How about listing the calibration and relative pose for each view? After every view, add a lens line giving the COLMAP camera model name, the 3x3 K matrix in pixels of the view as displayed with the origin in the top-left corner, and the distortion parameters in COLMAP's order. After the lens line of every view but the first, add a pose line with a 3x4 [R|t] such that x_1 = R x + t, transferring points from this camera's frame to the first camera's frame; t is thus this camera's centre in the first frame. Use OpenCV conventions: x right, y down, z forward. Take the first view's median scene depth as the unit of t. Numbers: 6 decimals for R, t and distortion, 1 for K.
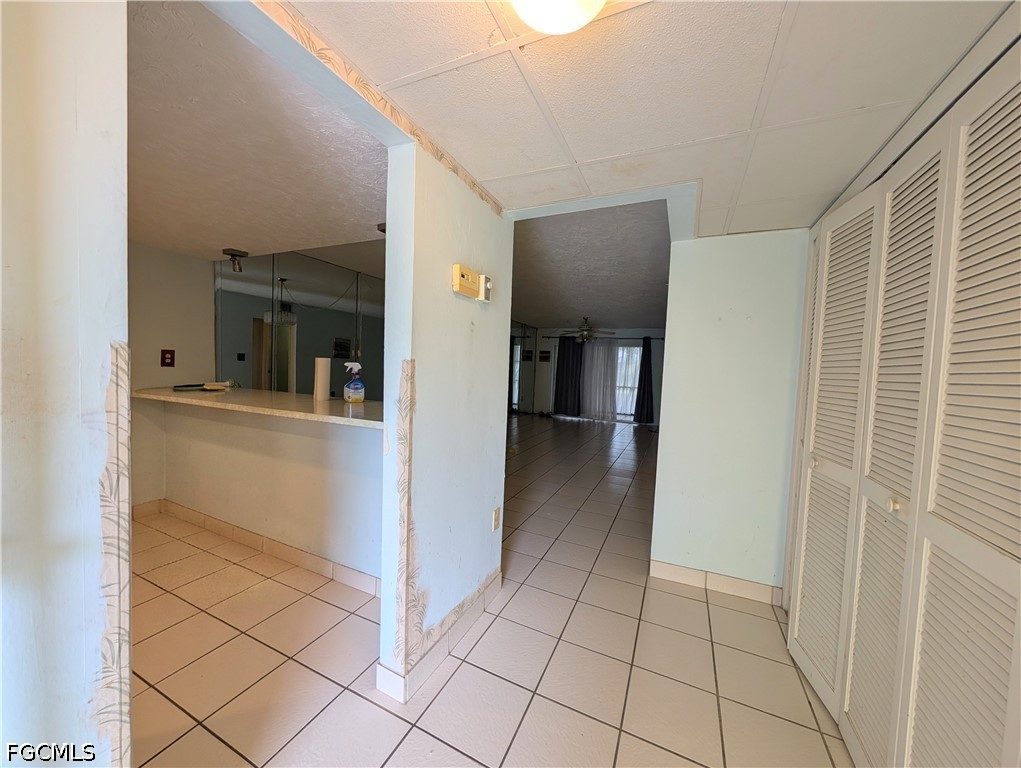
lens RADIAL K [[368.7, 0, 510.2], [0, 368.7, 387.8], [0, 0, 1]] dist [-0.002560, 0.000536]
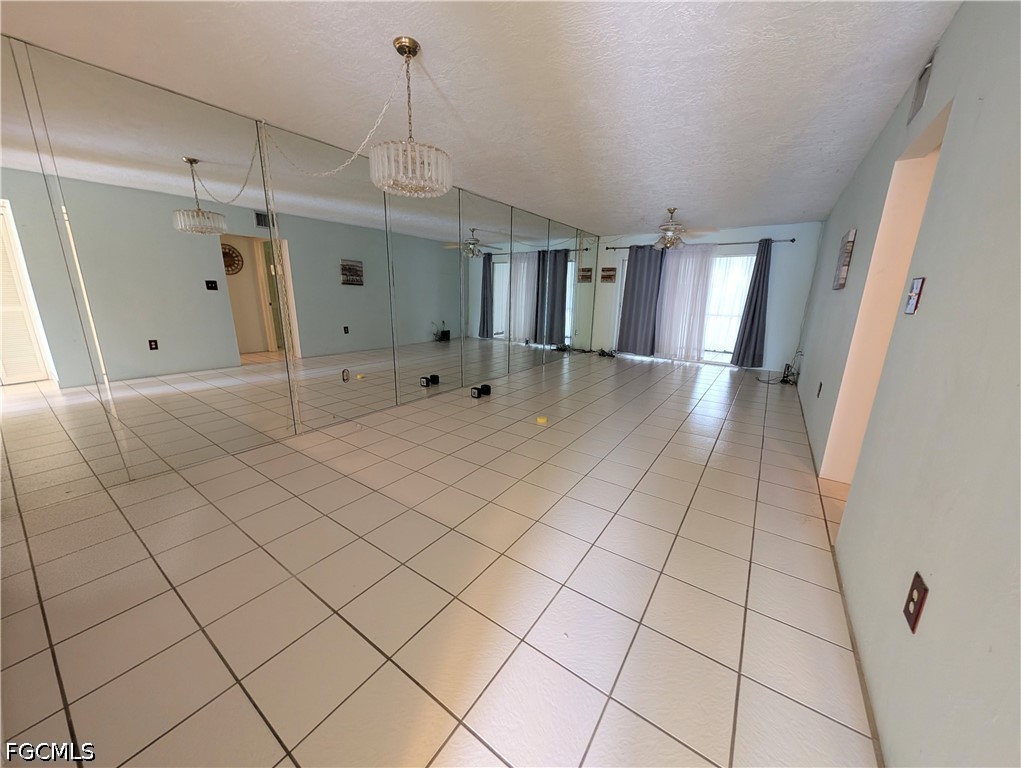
lens RADIAL K [[368.7, 0, 514.6], [0, 368.7, 382.9], [0, 0, 1]] dist [-0.002560, 0.000536]
pose [[0.985834, 0.017271, -0.166834, 0.035436], [0.013277, 0.983526, 0.180276, -0.008055], [0.167199, -0.179937, 0.969364, 0.209634]]
